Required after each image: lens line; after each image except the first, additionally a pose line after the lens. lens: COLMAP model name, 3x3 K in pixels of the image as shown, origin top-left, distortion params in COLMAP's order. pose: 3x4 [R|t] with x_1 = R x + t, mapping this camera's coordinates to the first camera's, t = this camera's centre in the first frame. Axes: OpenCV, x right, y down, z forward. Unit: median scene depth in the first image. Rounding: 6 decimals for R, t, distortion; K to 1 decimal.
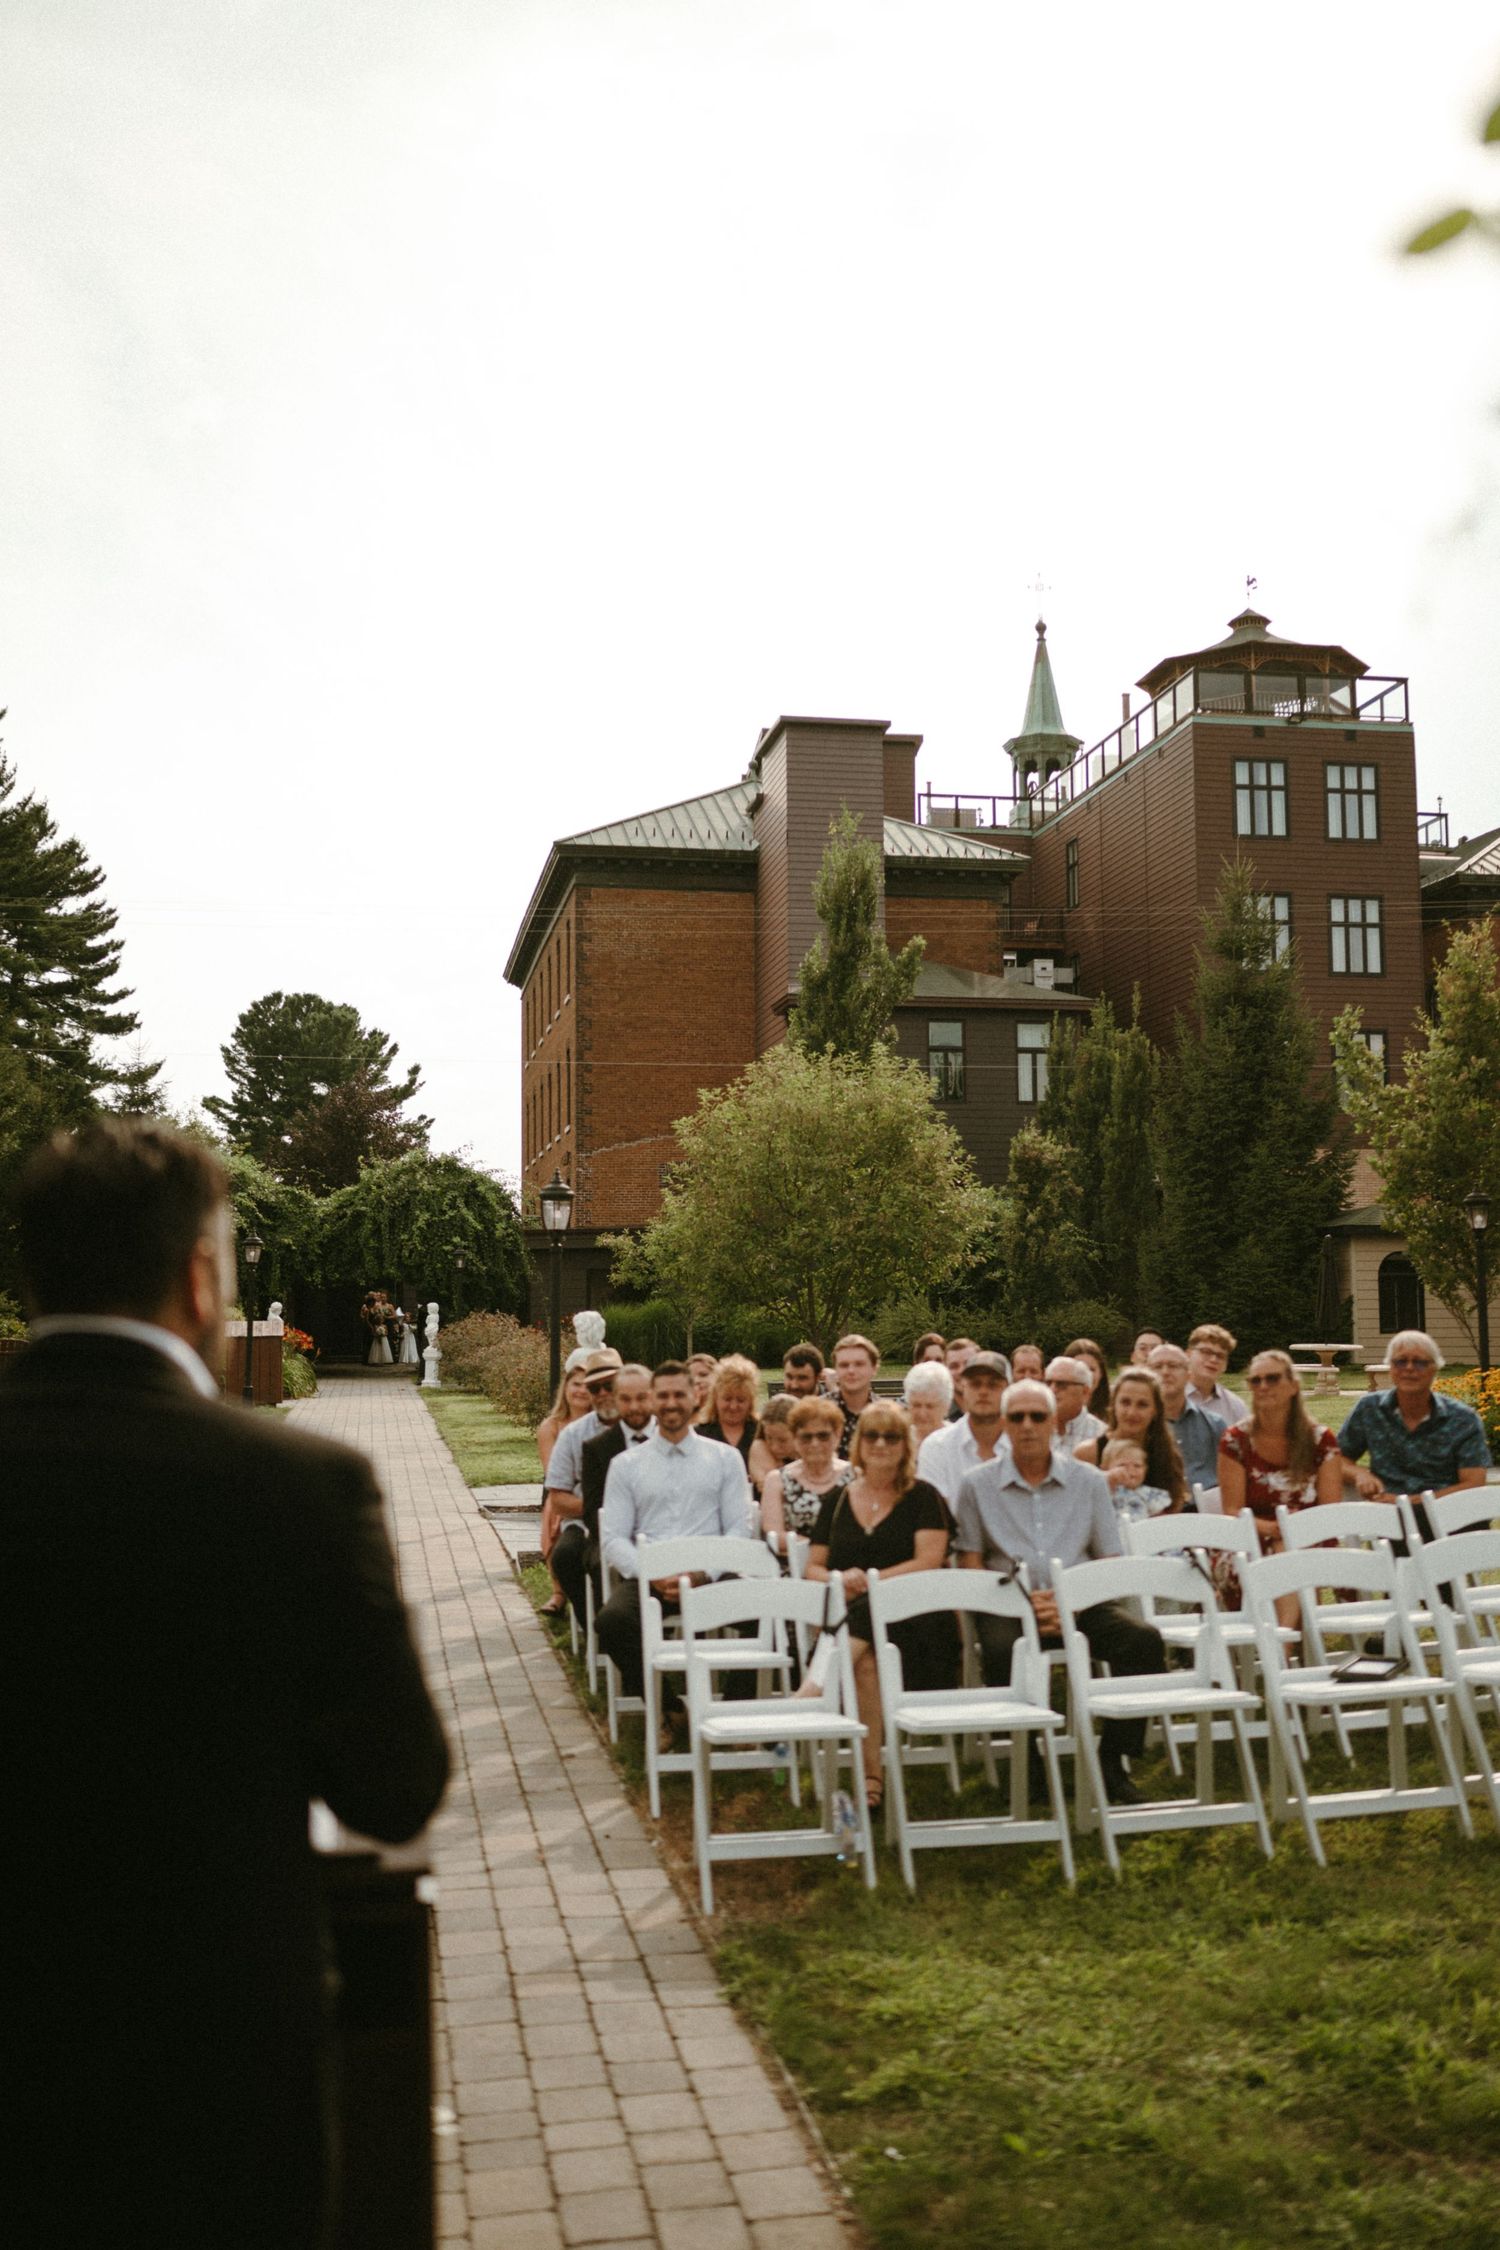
lens RADIAL K [[2209.9, 0, 750.0], [0, 2209.9, 1125.0], [0, 0, 1]] dist [-0.017972, 0.014908]
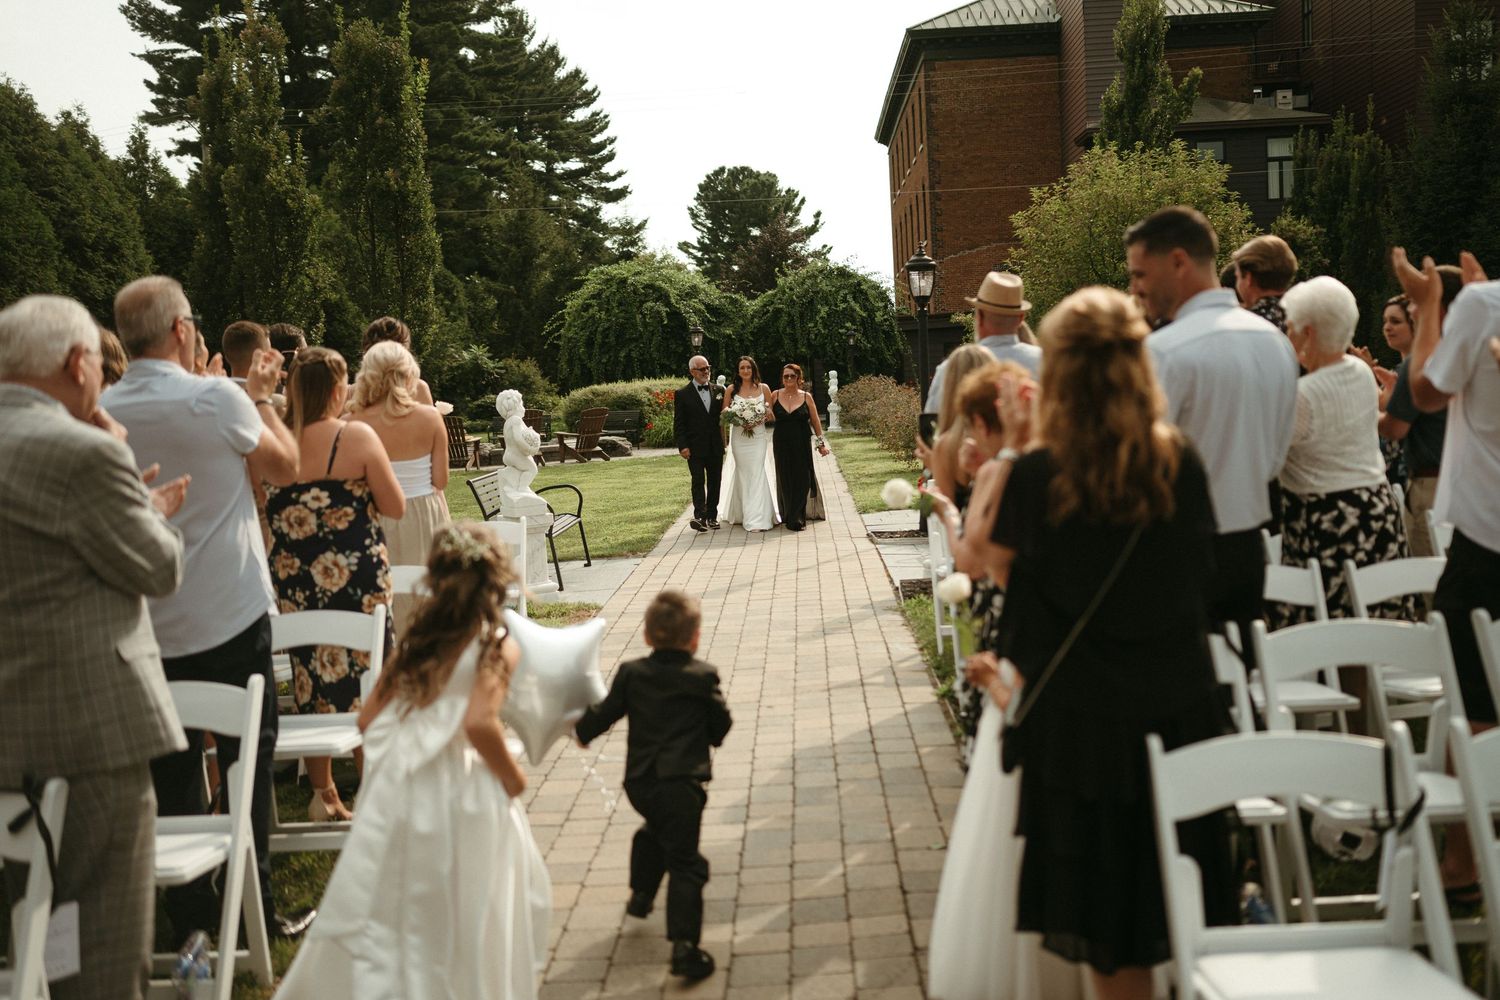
lens RADIAL K [[1473.3, 0, 750.0], [0, 1473.3, 500.0], [0, 0, 1]] dist [-0.017972, 0.014908]
pose [[0.978490, -0.026670, -0.204562, -0.006207], [0.060297, 0.985280, 0.159963, 0.007105], [0.197284, -0.168856, 0.965695, 0.065161]]
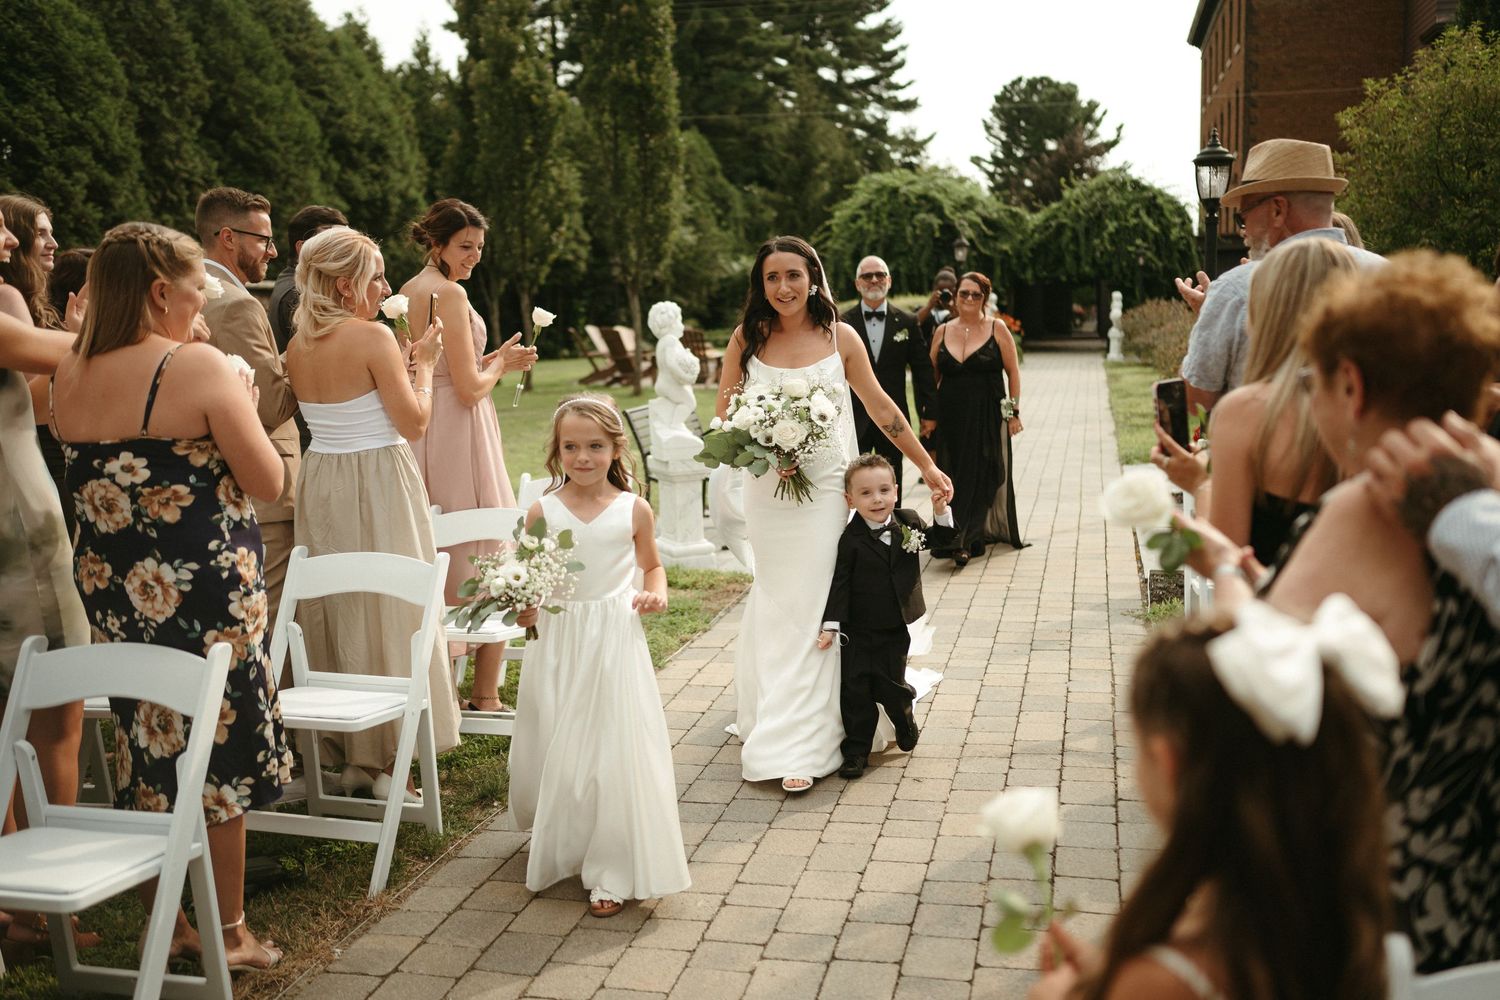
lens RADIAL K [[1464.5, 0, 723.1], [0, 1464.5, 497.7], [0, 0, 1]] dist [-0.003051, -0.001039]
pose [[0.914931, 0.038799, -0.401741, -0.007400], [0.047756, 0.977970, 0.203211, 0.010624], [0.400775, -0.205109, 0.892922, 0.105258]]
